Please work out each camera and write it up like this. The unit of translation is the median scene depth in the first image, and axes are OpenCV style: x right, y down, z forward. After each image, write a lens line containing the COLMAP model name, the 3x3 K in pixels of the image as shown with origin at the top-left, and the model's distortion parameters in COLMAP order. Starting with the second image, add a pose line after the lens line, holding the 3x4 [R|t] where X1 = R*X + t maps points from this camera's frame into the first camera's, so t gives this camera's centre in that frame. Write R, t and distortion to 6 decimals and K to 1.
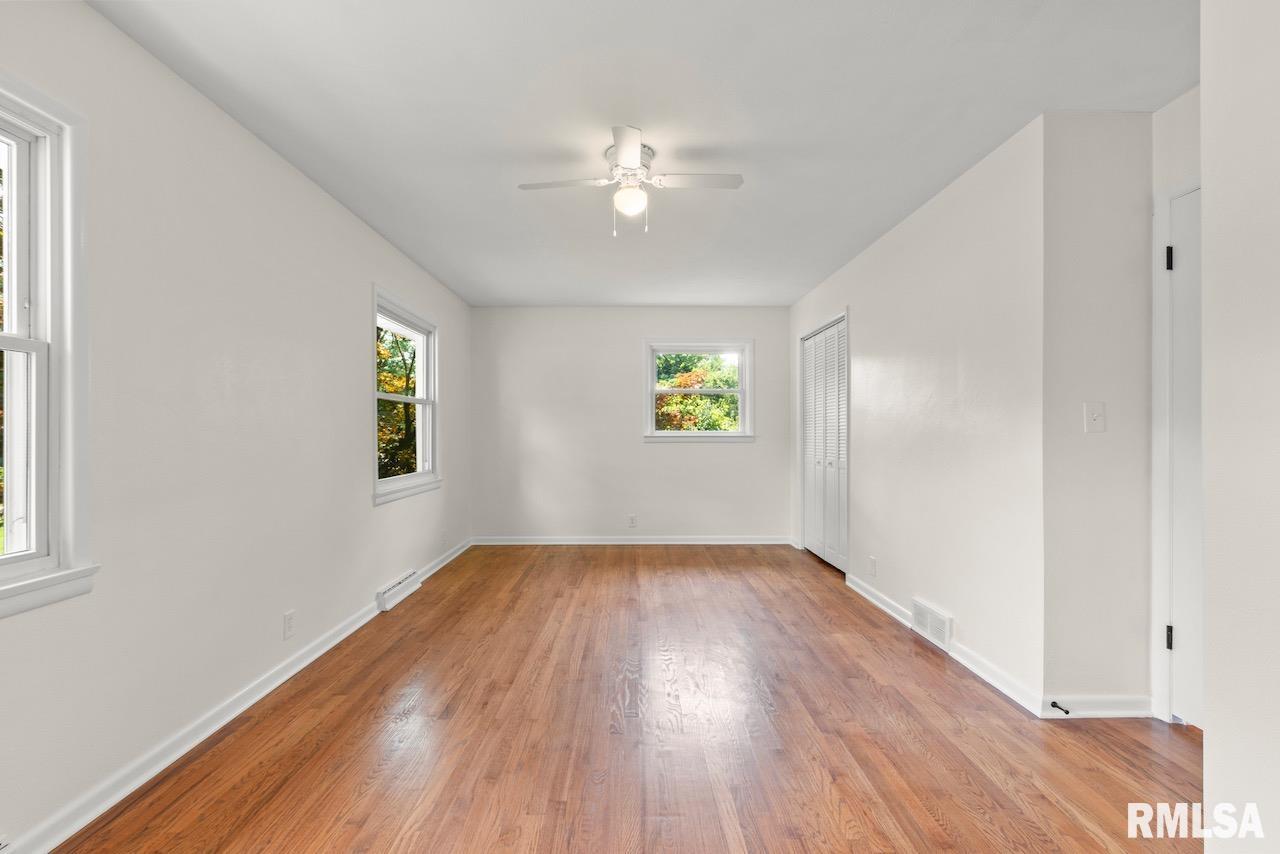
lens RADIAL K [[597.8, 0, 640.0], [0, 597.8, 427.0], [0, 0, 1]] dist [0.002117, -0.000148]
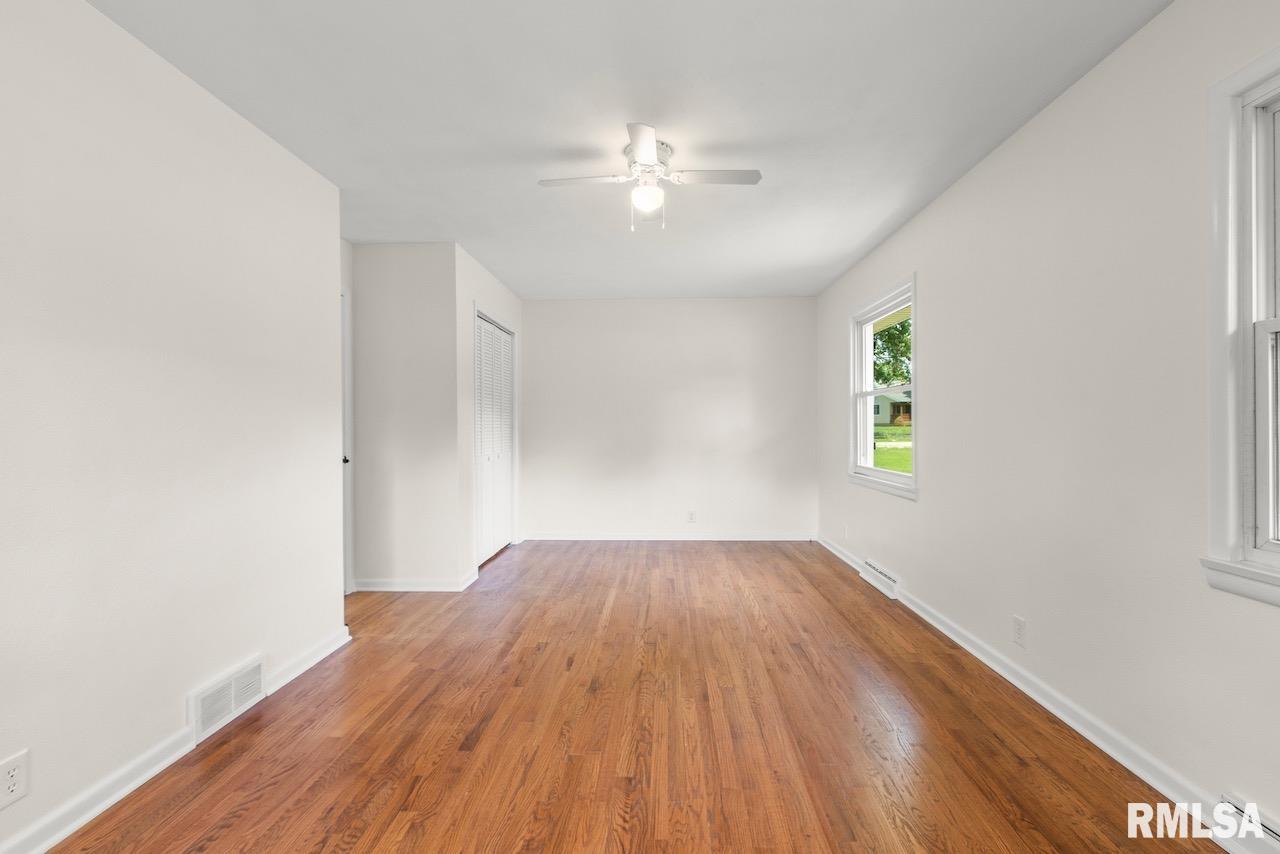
lens RADIAL K [[597.8, 0, 640.0], [0, 597.8, 427.0], [0, 0, 1]] dist [0.002117, -0.000148]
pose [[-0.998558, 0.008105, 0.053059, -0.053344], [0.007807, 0.999953, -0.005836, 0.015879], [-0.053104, -0.005413, -0.998574, 2.006646]]
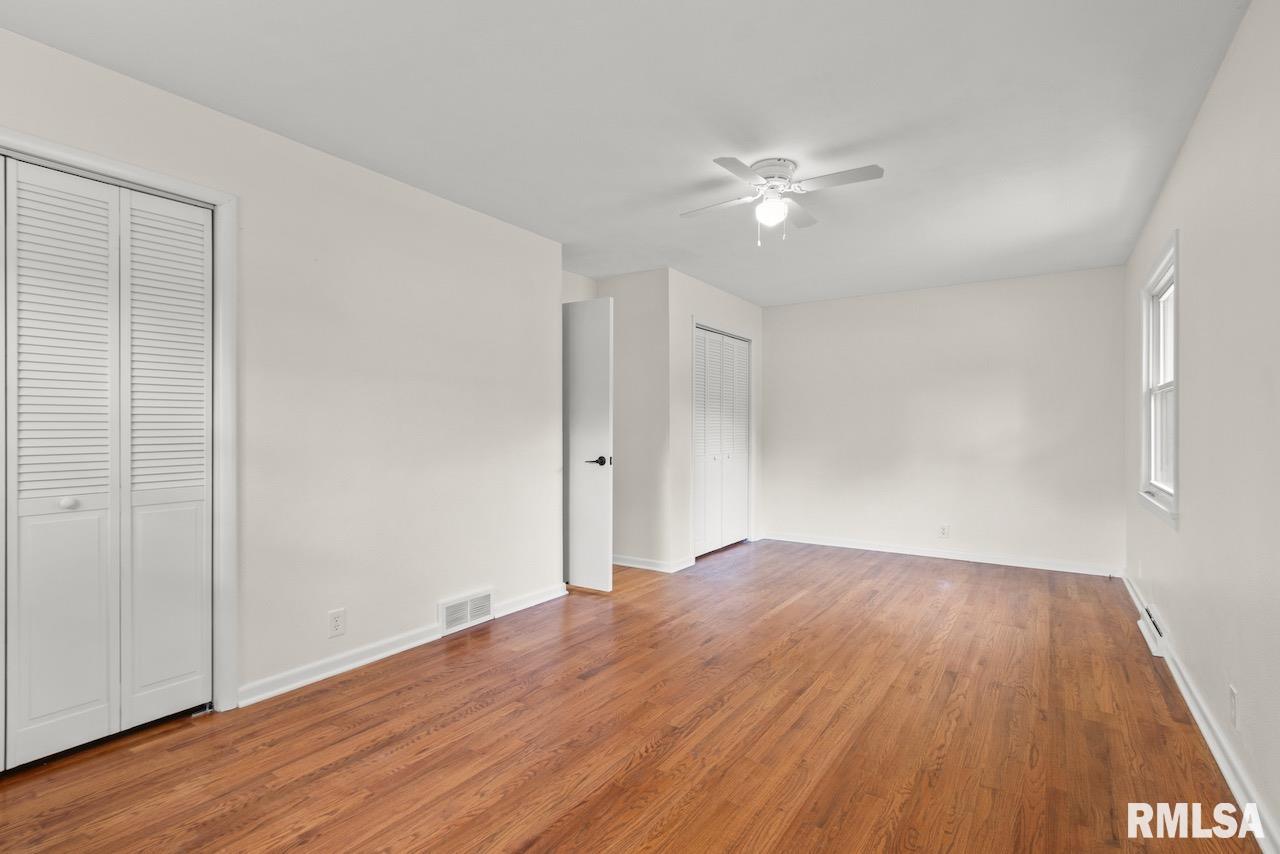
lens RADIAL K [[614.4, 0, 625.2], [0, 614.4, 431.3], [0, 0, 1]] dist [0.000887, -0.000779]
pose [[-0.813854, -0.001778, 0.581066, -0.435608], [-0.004401, 0.999985, -0.003105, 0.017070], [-0.581052, -0.005084, -0.813850, 2.038005]]
